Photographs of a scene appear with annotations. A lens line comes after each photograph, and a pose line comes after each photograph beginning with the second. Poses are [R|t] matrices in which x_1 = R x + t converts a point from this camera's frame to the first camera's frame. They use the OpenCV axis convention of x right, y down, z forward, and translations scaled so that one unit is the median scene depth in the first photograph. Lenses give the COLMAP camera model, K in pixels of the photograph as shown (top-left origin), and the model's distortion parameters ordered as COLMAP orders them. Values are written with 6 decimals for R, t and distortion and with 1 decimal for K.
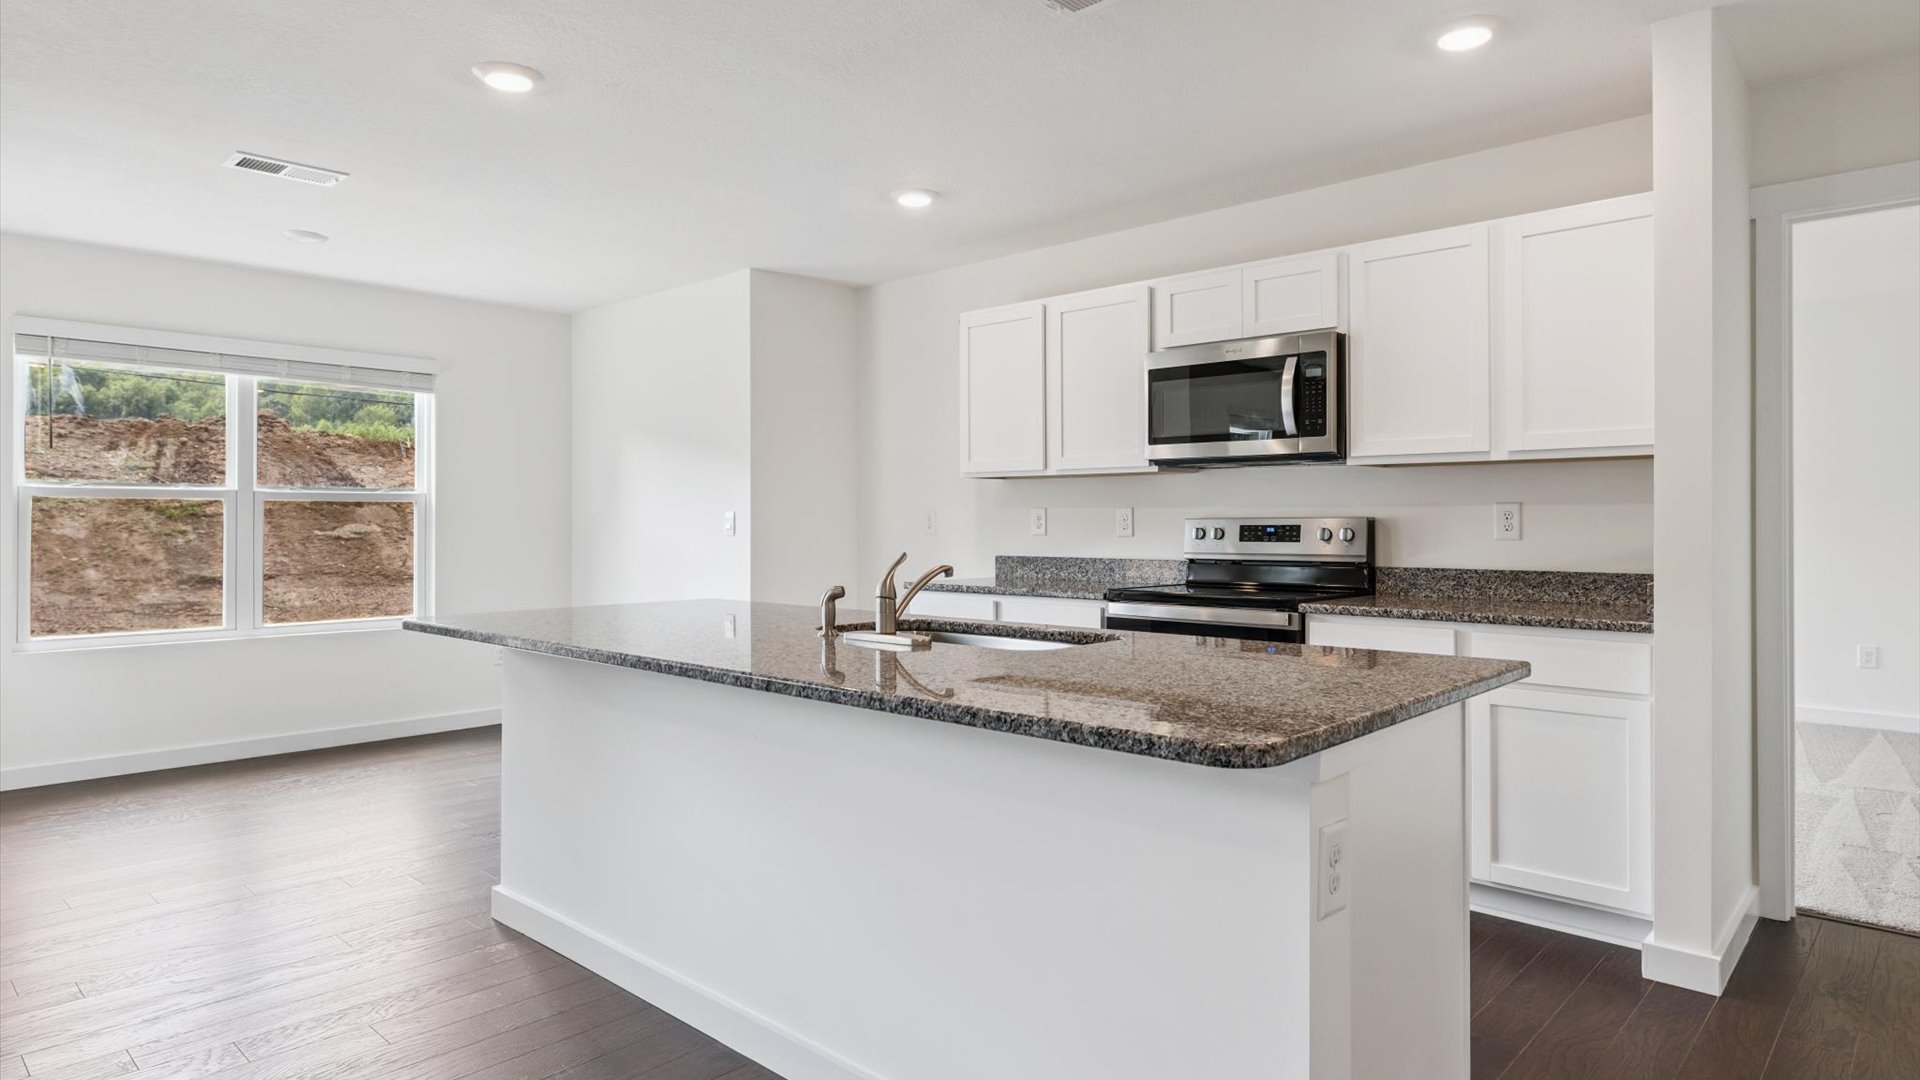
lens RADIAL K [[1087.8, 0, 951.3], [0, 1087.8, 515.0], [0, 0, 1]] dist [0.000360, 0.000070]
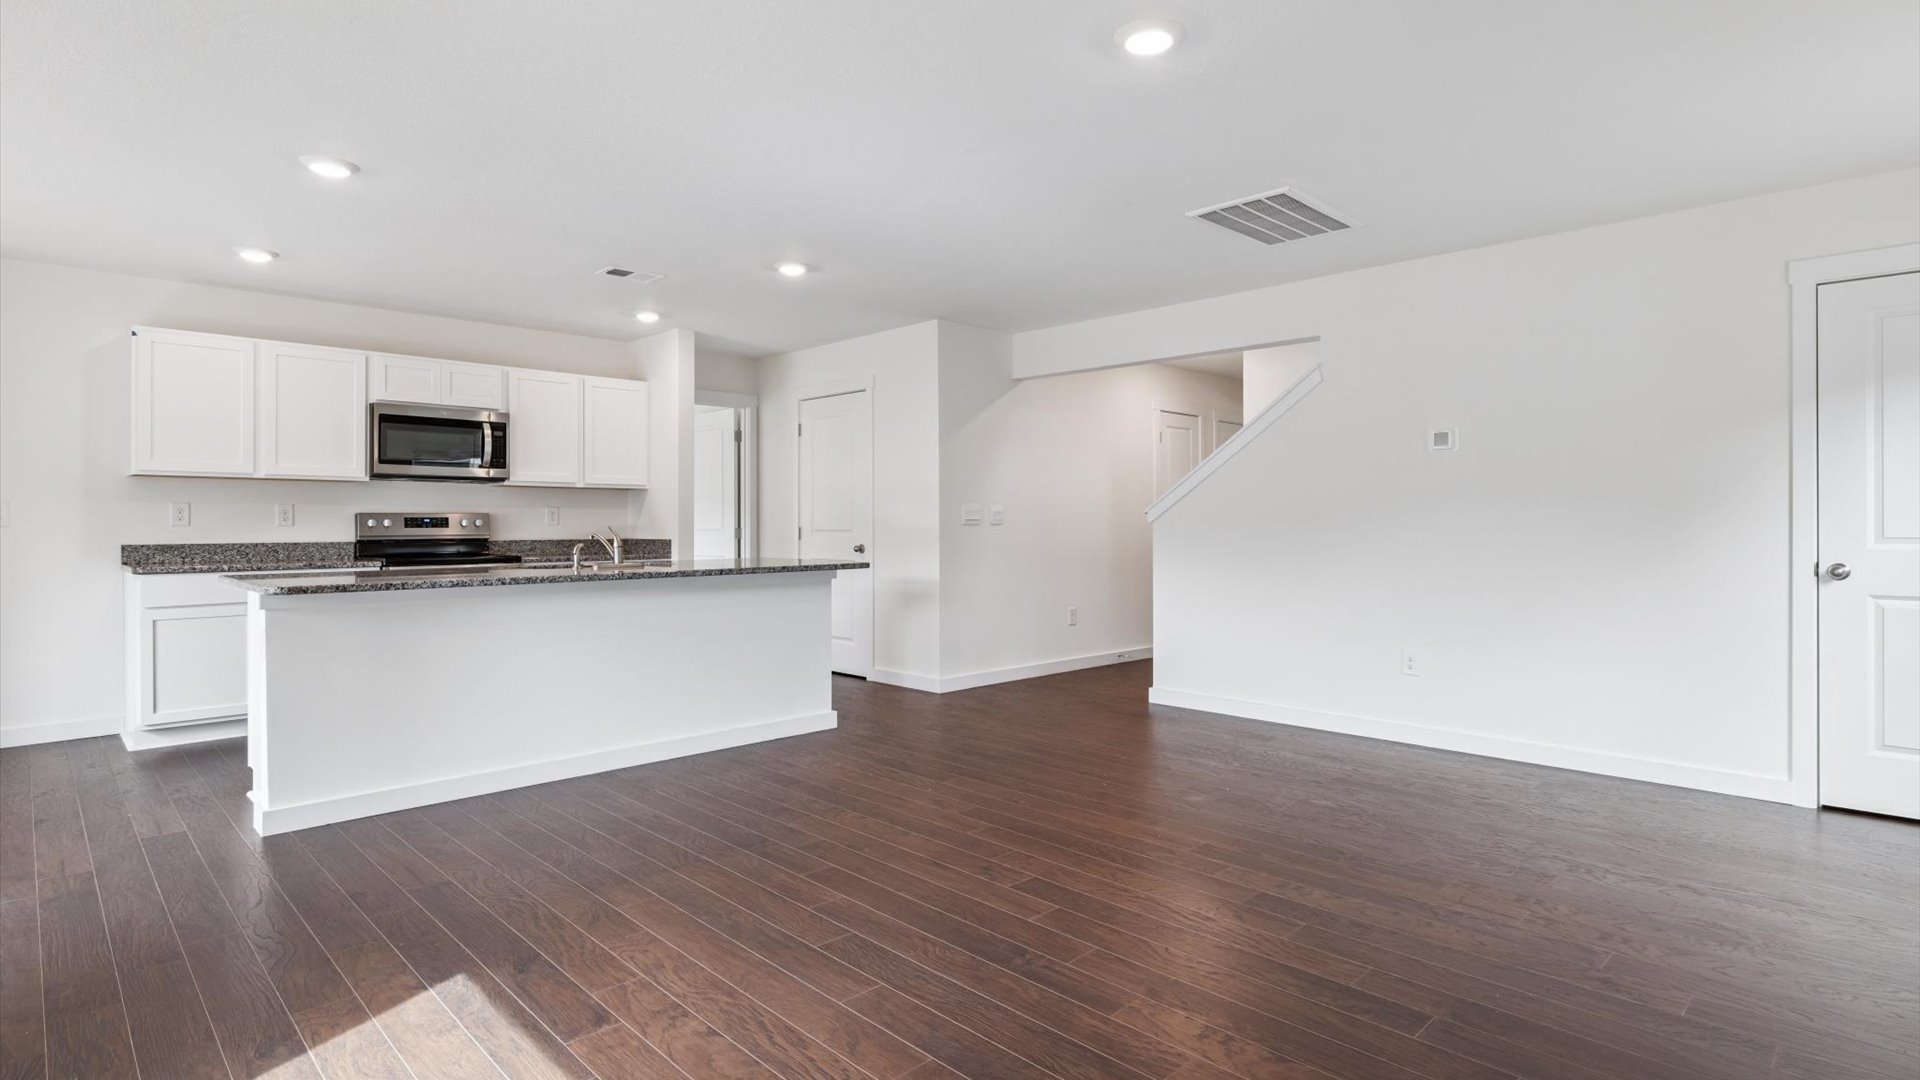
lens RADIAL K [[964.8, 0, 951.9], [0, 964.8, 515.5], [0, 0, 1]] dist [-0.004051, -0.000316]
pose [[0.067968, 0.009120, 0.997646, -0.831360], [-0.003487, 0.999954, -0.008903, 0.012343], [-0.997681, -0.002873, 0.067996, 0.086697]]
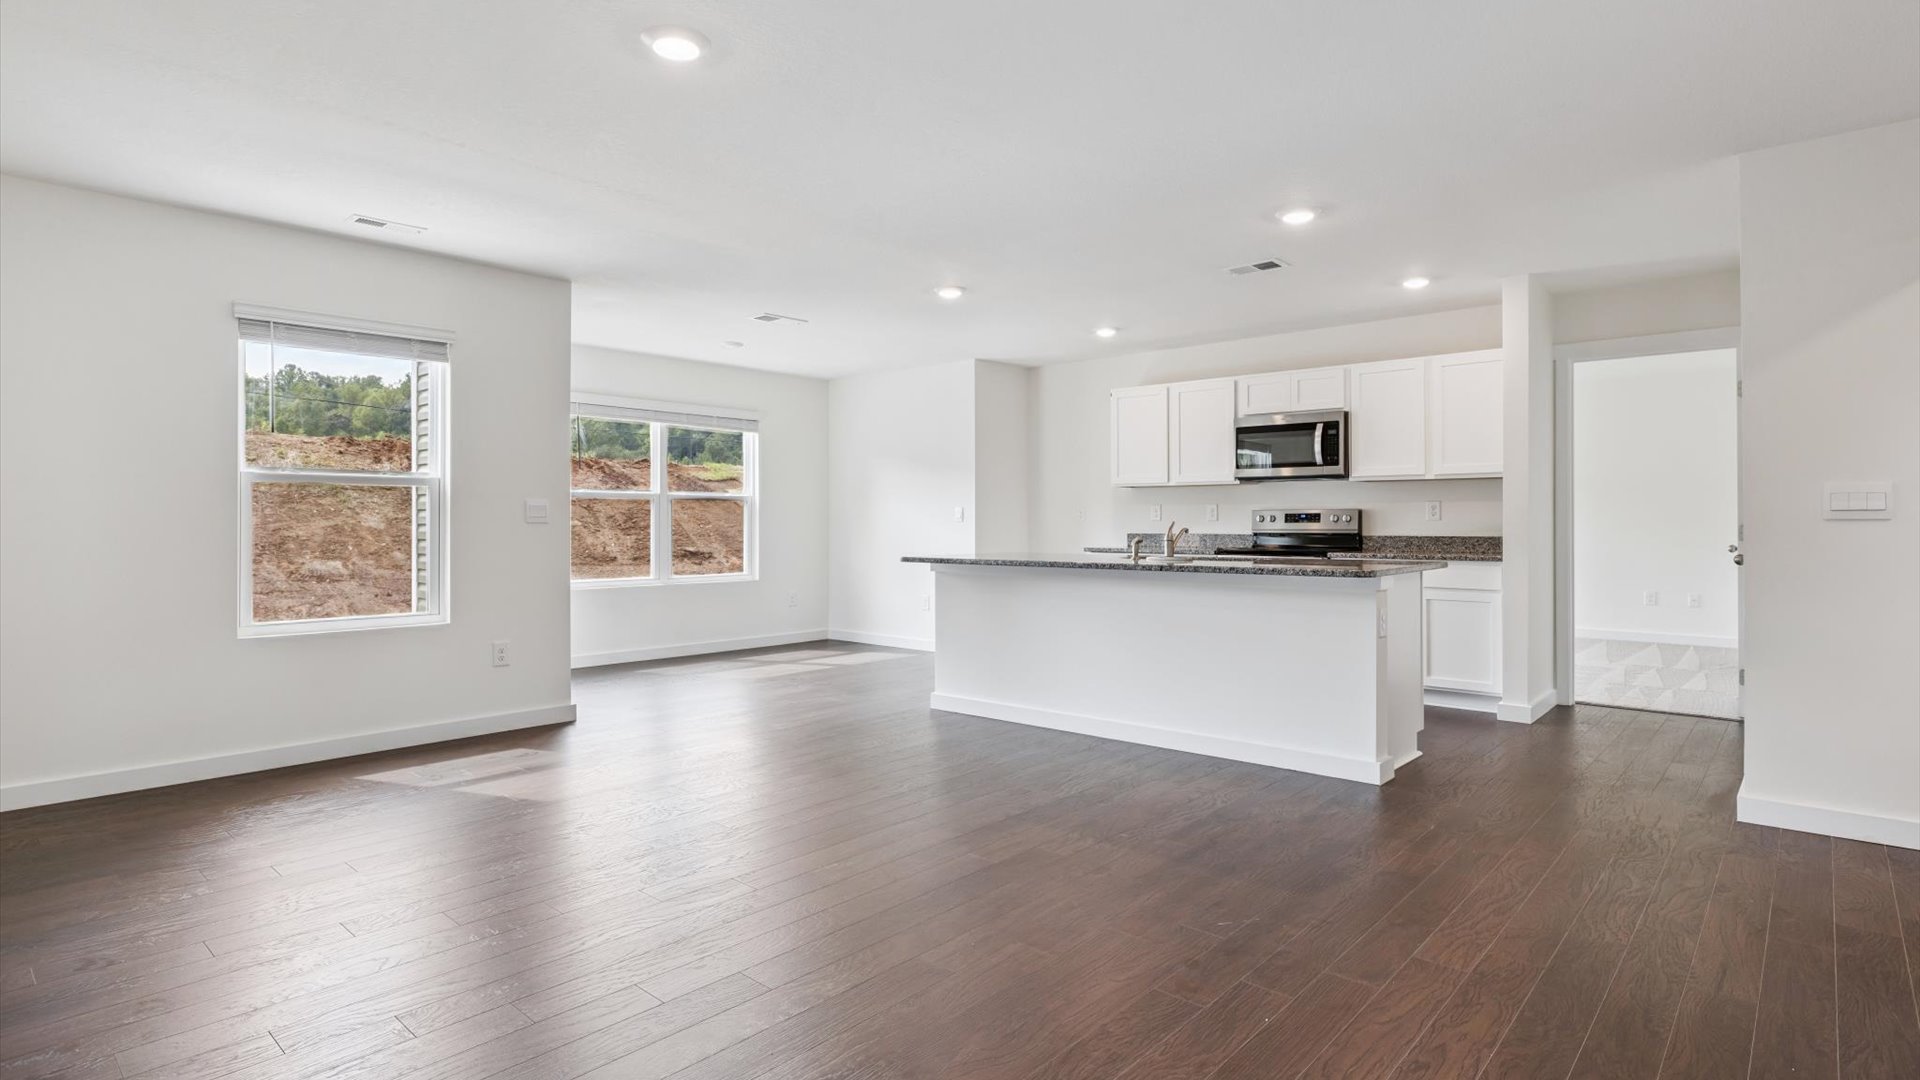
lens RADIAL K [[964.8, 0, 951.9], [0, 964.8, 515.5], [0, 0, 1]] dist [-0.004051, -0.000316]
pose [[0.999818, 0.000676, 0.019069, -0.243202], [-0.000658, 0.999999, -0.000959, 0.010998], [-0.019070, 0.000946, 0.999818, -0.448233]]
